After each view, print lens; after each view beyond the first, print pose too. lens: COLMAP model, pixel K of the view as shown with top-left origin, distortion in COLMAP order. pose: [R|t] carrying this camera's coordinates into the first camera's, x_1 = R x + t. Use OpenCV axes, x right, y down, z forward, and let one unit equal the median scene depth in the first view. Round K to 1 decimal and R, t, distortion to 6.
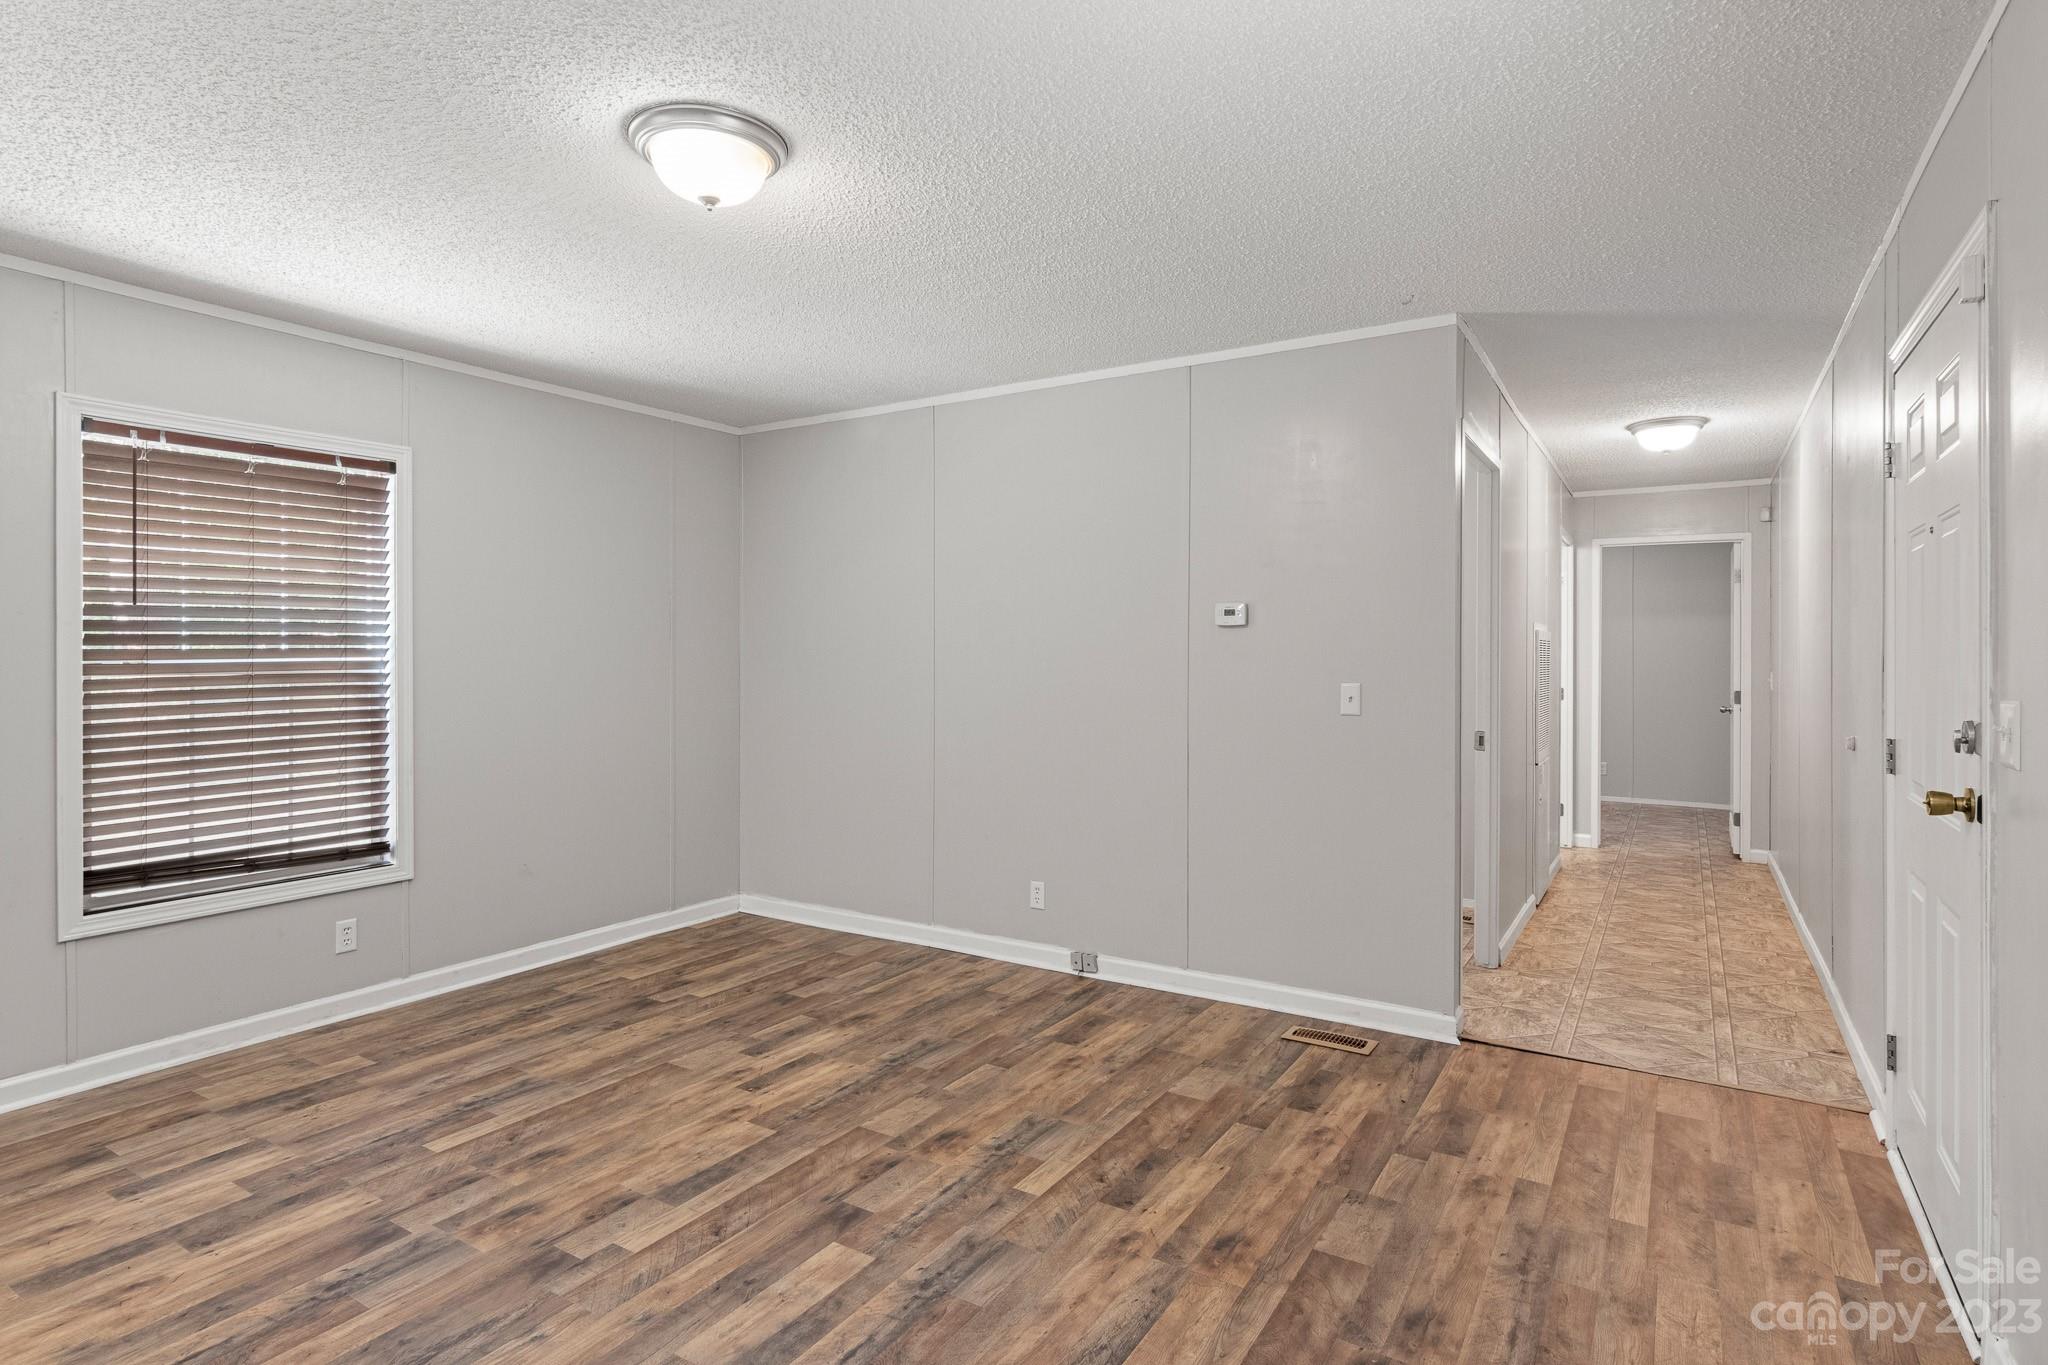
lens RADIAL K [[1055.7, 0, 1035.3], [0, 1055.7, 655.3], [0, 0, 1]] dist [-0.003728, 0.003366]
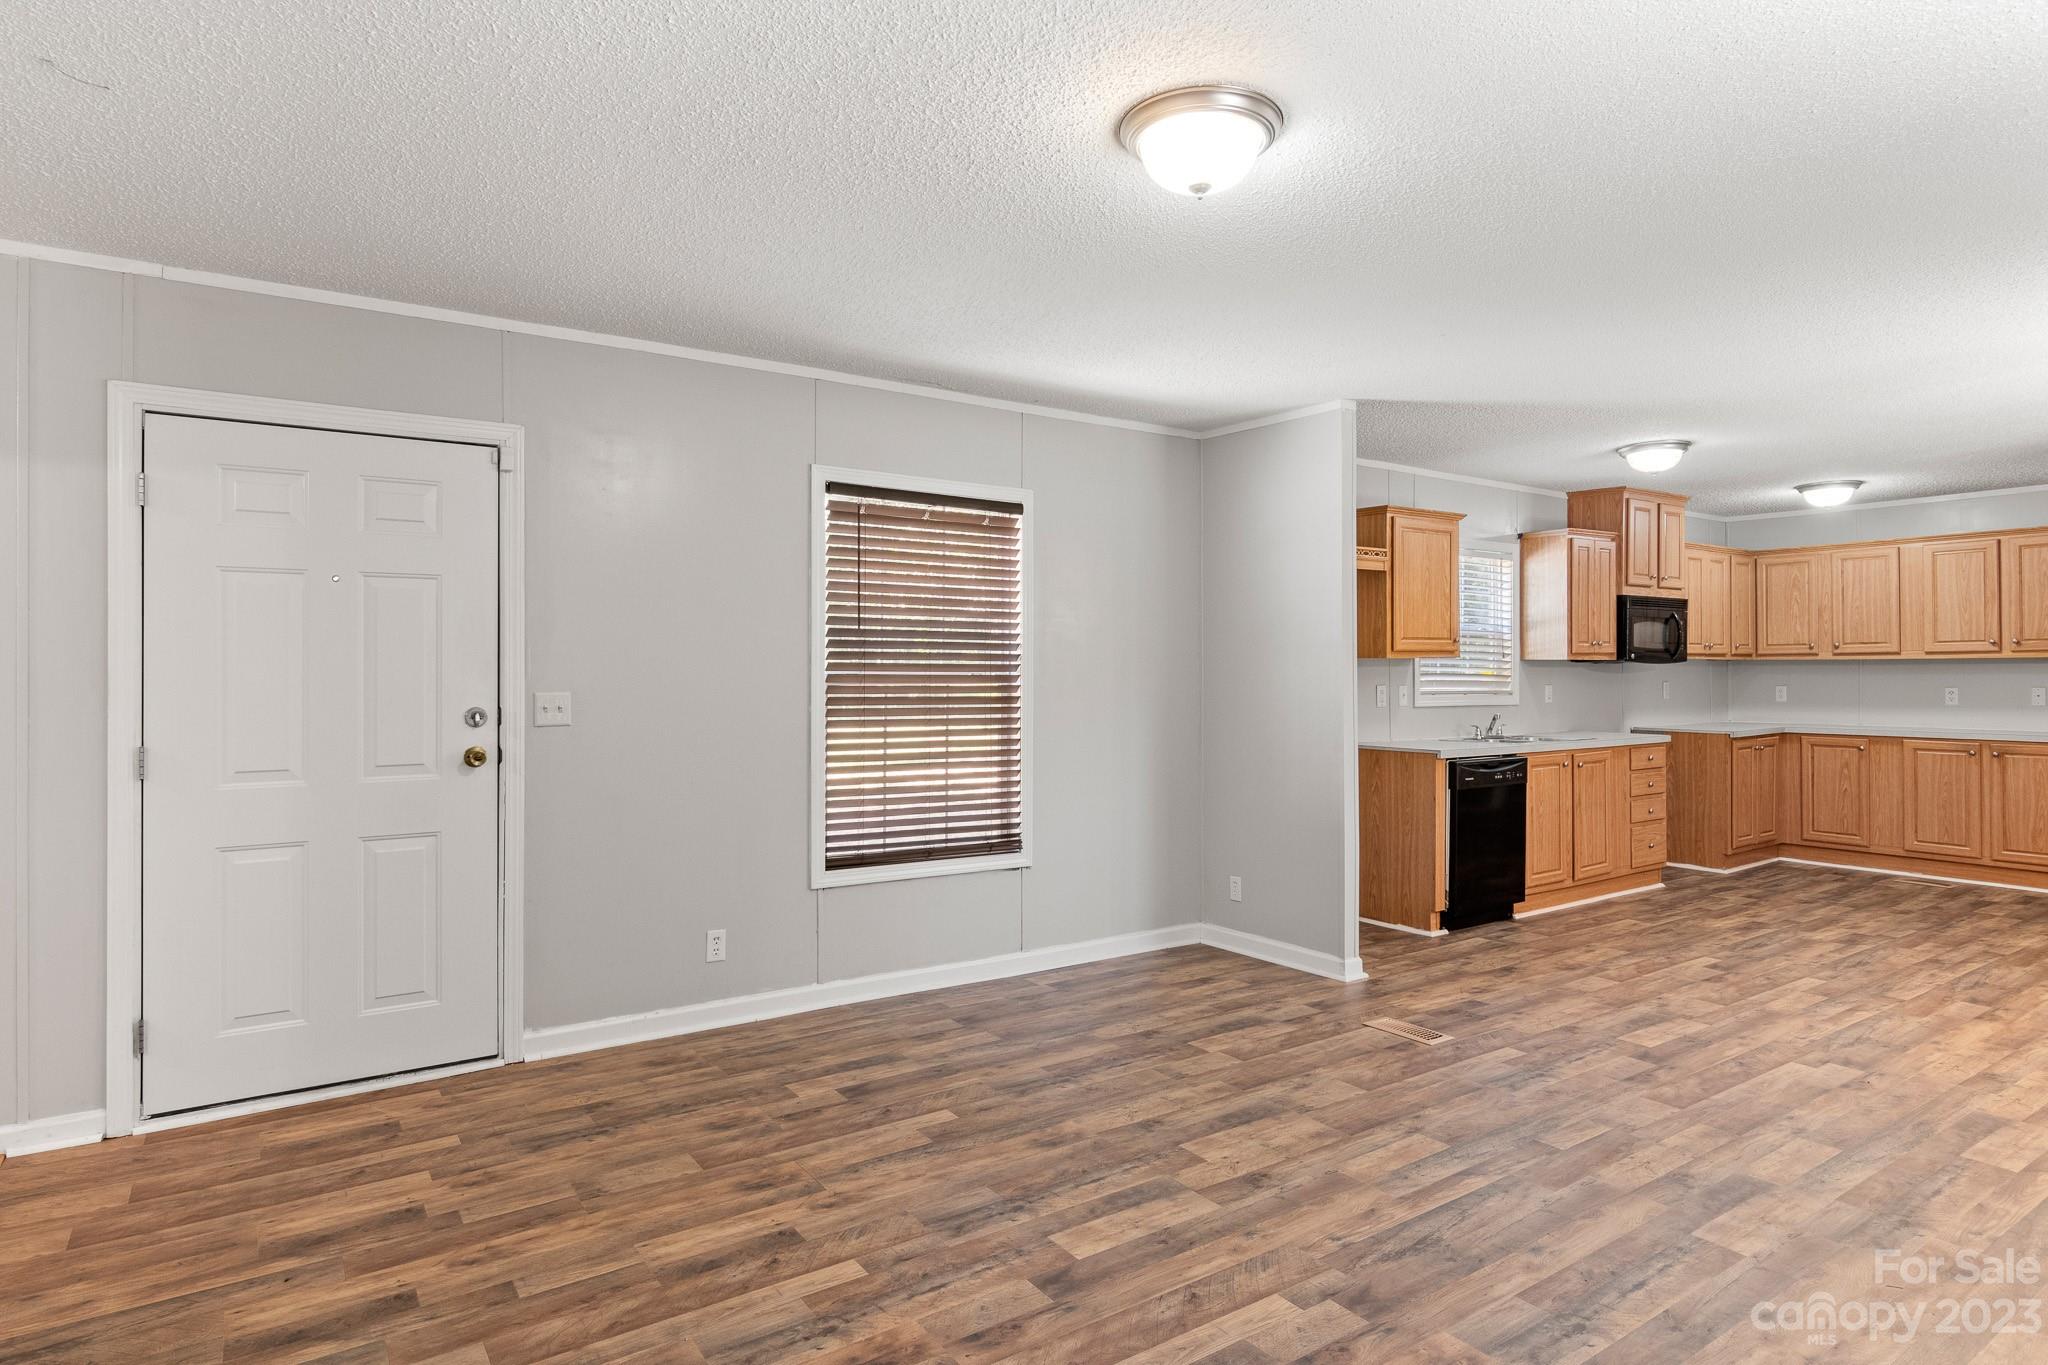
lens RADIAL K [[1127.0, 0, 1033.1], [0, 1127.0, 663.5], [0, 0, 1]] dist [-0.004274, 0.000510]
pose [[-0.916154, 0.001619, 0.400823, -0.404498], [-0.000062, 0.999991, -0.004180, -0.000664], [-0.400826, -0.003855, -0.916146, 1.394561]]
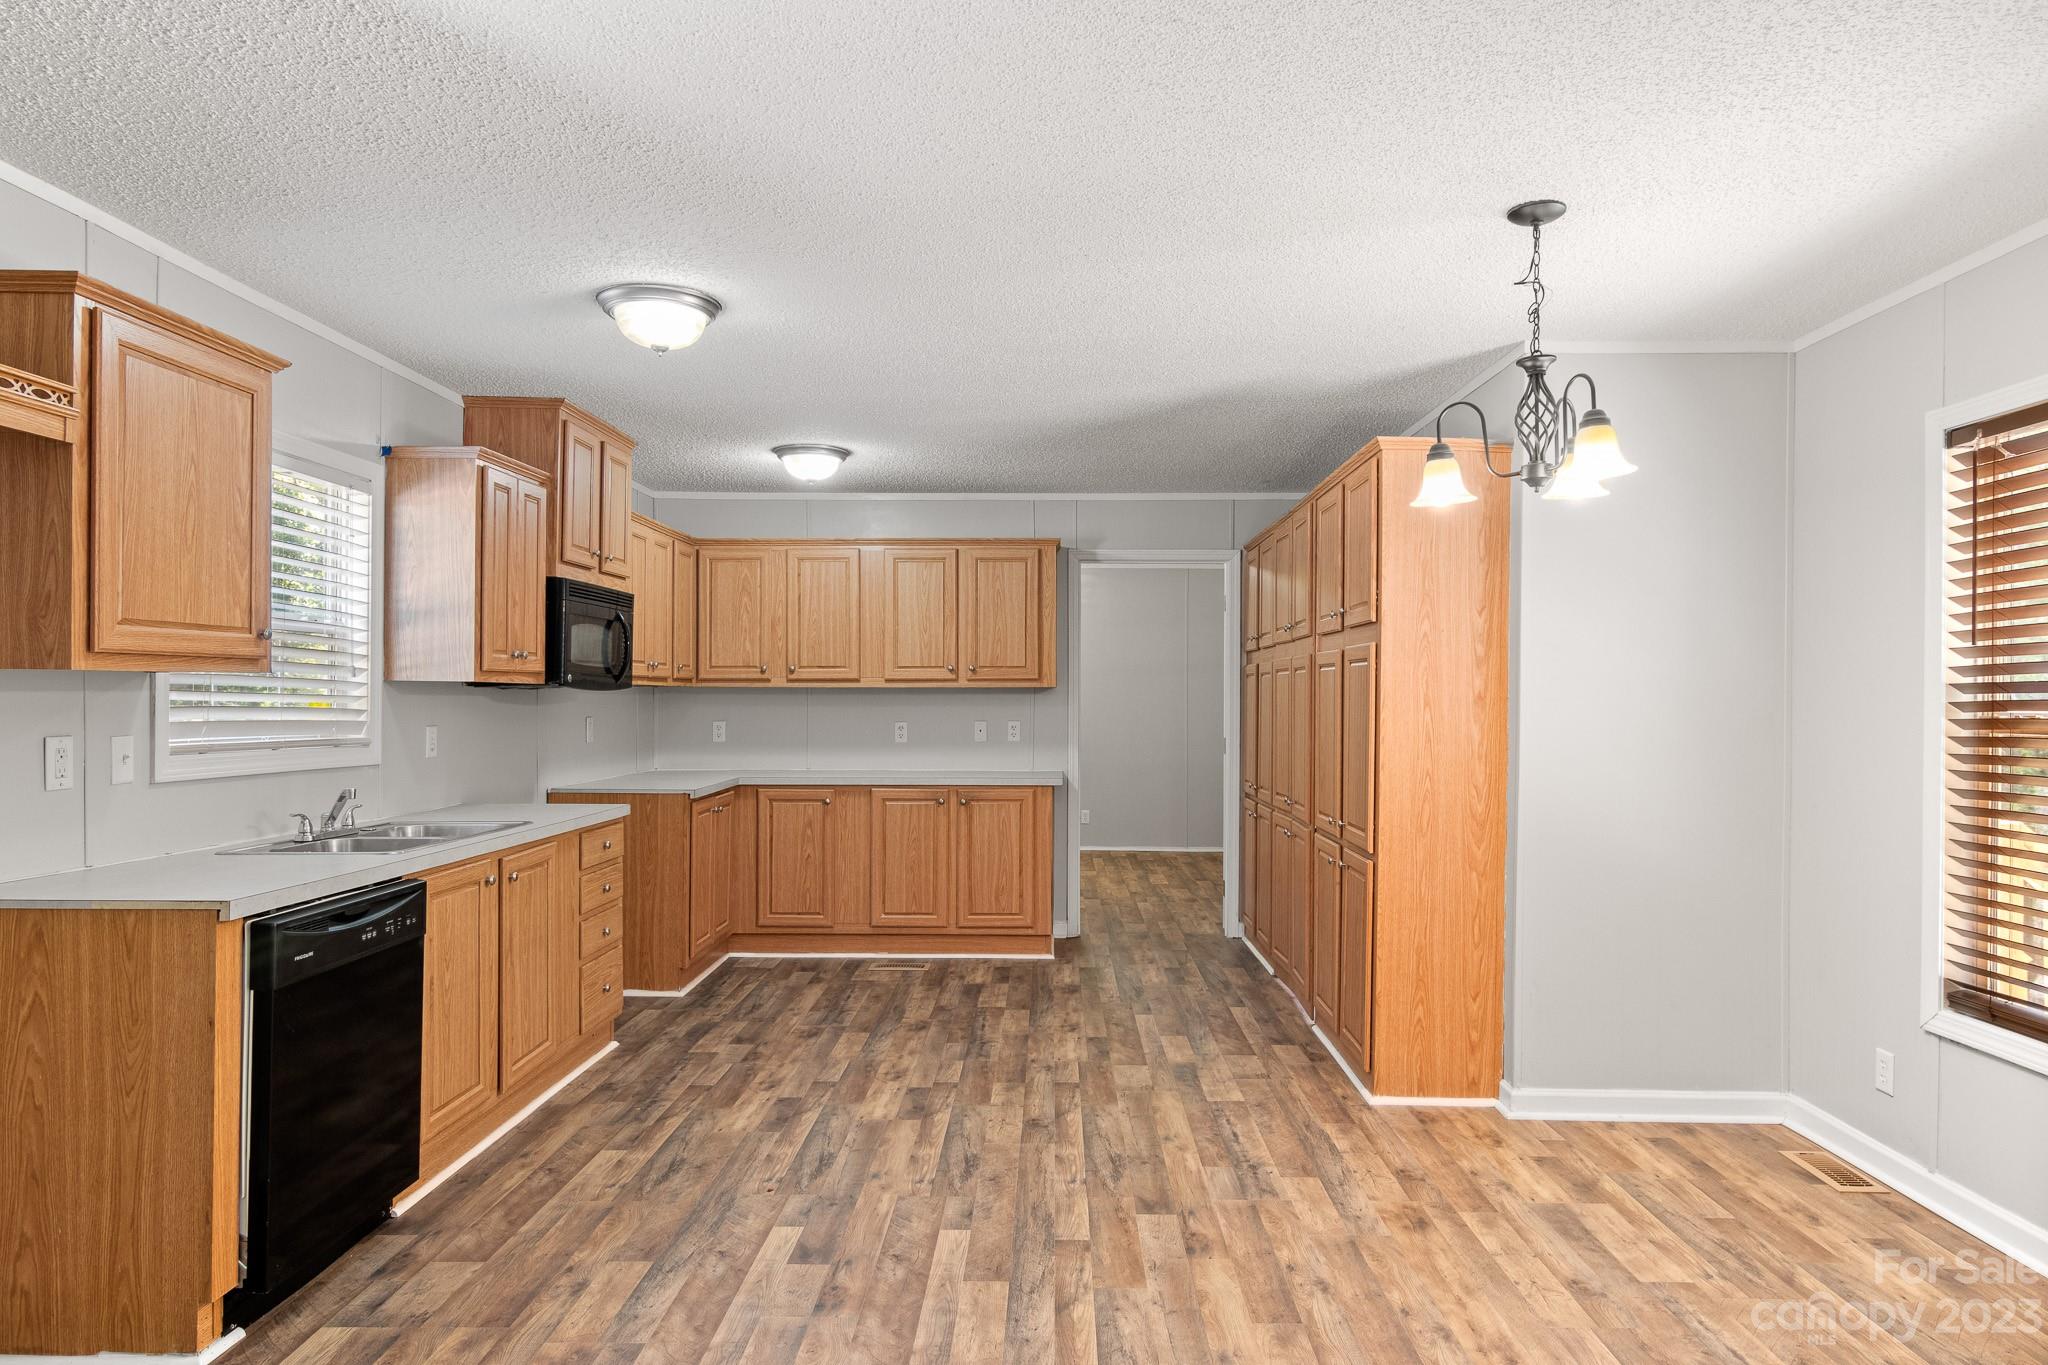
lens RADIAL K [[1231.4, 0, 1051.9], [0, 1231.4, 698.0], [0, 0, 1]] dist [-0.000374, 0.000738]
pose [[-0.854776, -0.006143, -0.518961, -0.326244], [-0.006651, 0.999977, -0.000882, -0.002336], [0.518954, 0.002698, -0.854798, 0.508176]]
